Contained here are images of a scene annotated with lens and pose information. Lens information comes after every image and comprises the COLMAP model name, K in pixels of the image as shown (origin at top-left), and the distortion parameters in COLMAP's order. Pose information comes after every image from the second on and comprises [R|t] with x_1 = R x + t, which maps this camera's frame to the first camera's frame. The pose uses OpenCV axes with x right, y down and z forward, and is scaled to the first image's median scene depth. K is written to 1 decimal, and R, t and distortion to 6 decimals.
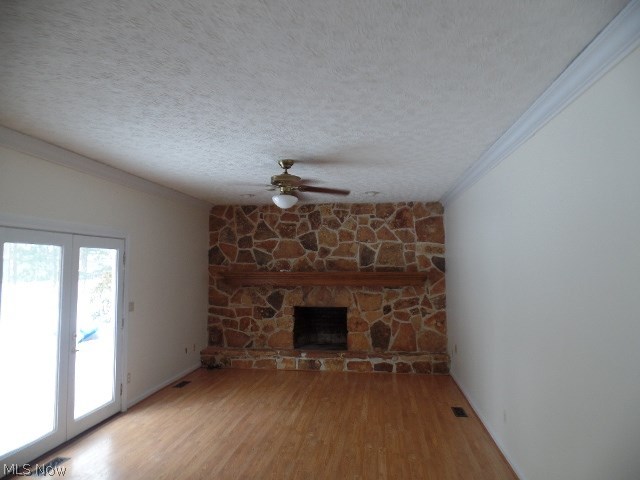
lens RADIAL K [[439.2, 0, 319.1], [0, 439.2, 241.5], [0, 0, 1]] dist [0.002732, -0.003564]
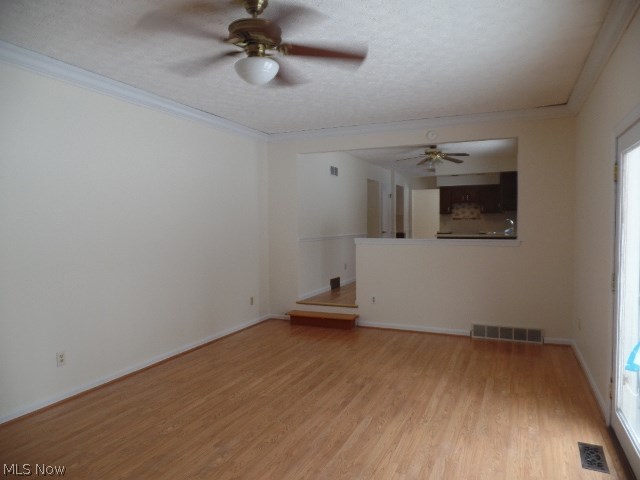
lens RADIAL K [[439.2, 0, 321.0], [0, 439.2, 240.3], [0, 0, 1]] dist [0.002732, -0.003564]
pose [[-0.958074, -0.003547, 0.286498, -0.445178], [-0.008960, 0.999805, -0.017583, 0.192688], [-0.286380, -0.019412, -0.957919, 2.098913]]
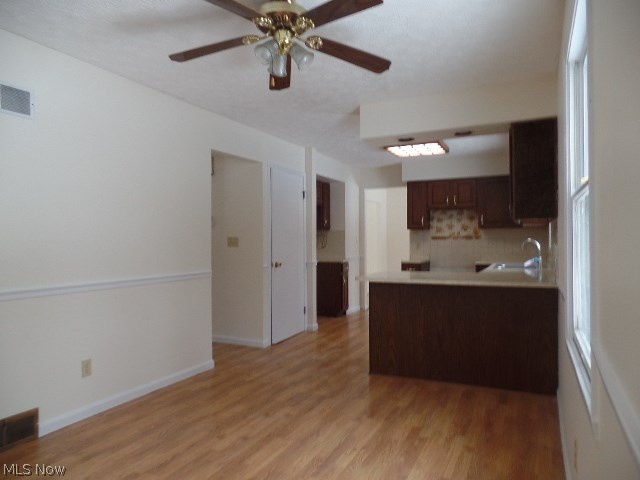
lens RADIAL K [[439.2, 0, 318.5], [0, 439.2, 240.6], [0, 0, 1]] dist [0.002732, -0.003564]
pose [[-0.945658, 0.002737, 0.325150, -0.505881], [-0.015402, 0.998465, -0.053200, 0.151332], [-0.324797, -0.055318, -0.944165, 1.521705]]
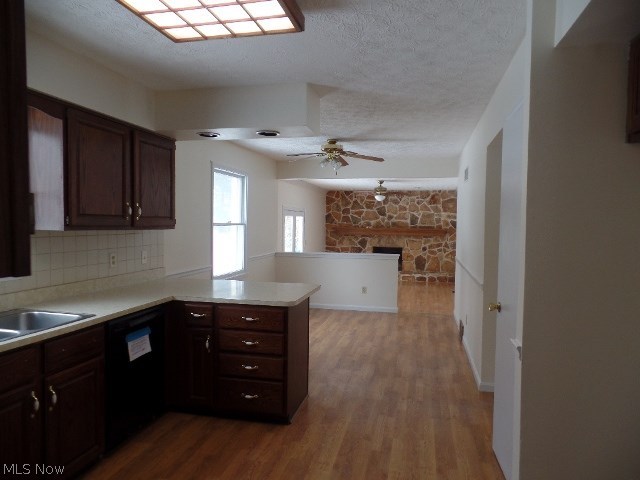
lens RADIAL K [[439.2, 0, 322.5], [0, 439.2, 238.2], [0, 0, 1]] dist [0.002732, -0.003564]
pose [[0.994372, 0.017621, -0.104473, -0.075980], [-0.009500, 0.996929, 0.077727, -0.028183], [0.105522, -0.076297, 0.991486, -0.838683]]
